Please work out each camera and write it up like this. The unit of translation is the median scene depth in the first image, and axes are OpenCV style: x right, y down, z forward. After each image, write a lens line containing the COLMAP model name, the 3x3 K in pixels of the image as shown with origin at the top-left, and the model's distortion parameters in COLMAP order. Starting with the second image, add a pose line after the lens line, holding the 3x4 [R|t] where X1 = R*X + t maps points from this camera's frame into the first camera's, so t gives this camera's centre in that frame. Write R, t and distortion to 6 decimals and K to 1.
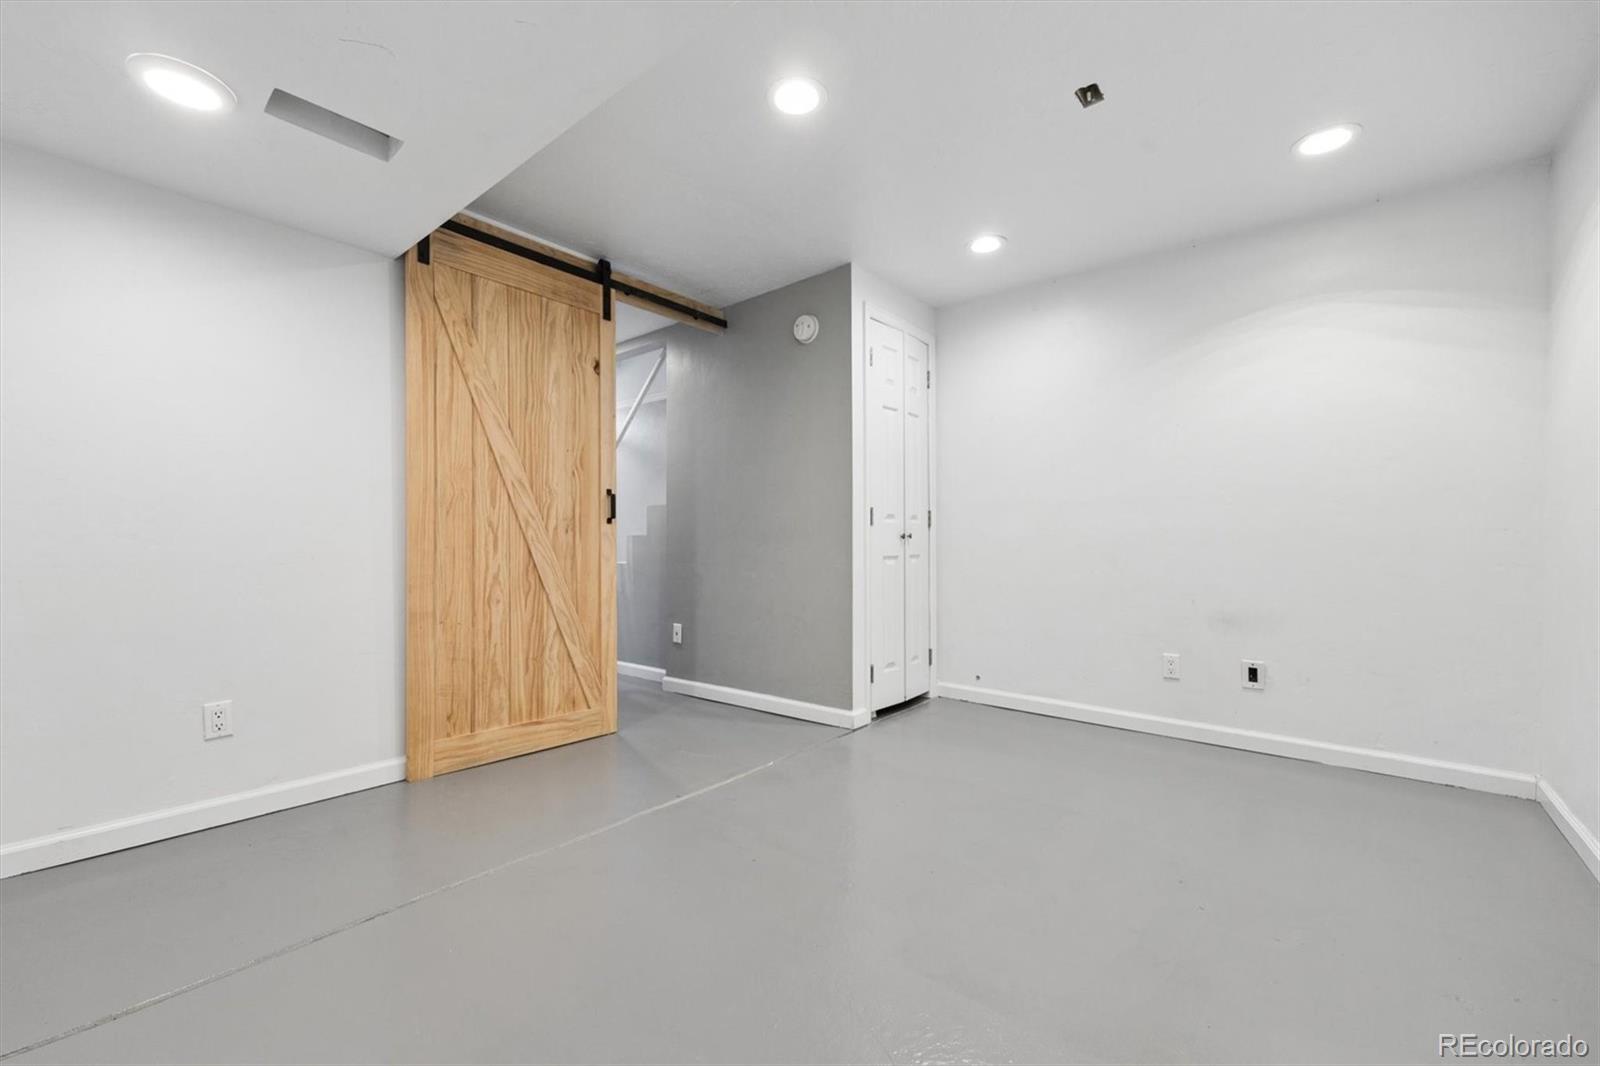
lens RADIAL K [[673.4, 0, 790.7], [0, 673.4, 516.5], [0, 0, 1]] dist [0.001162, 0.000198]
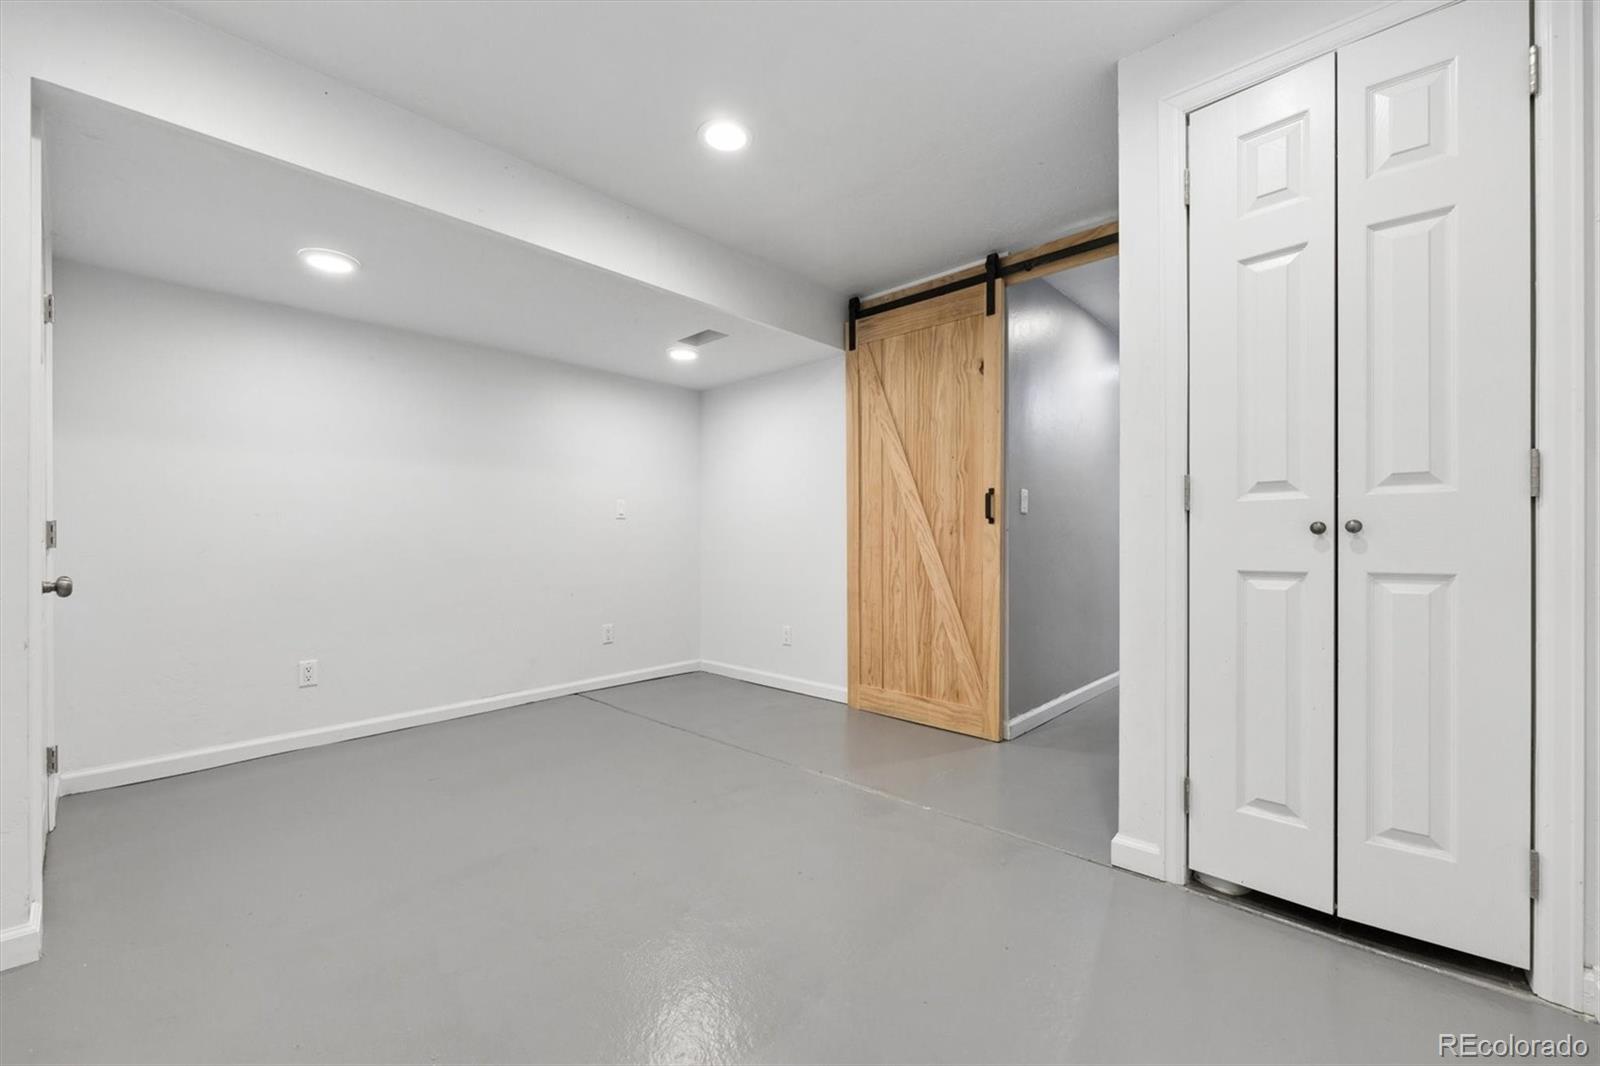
lens RADIAL K [[650.1, 0, 800.0], [0, 650.1, 533.0], [0, 0, 1]] dist [-0.000386, 0.000282]
pose [[-0.073191, -0.028063, -0.996923, 0.744222], [0.026806, 0.999188, -0.030095, 0.048389], [0.996958, -0.028926, -0.072380, 0.865636]]
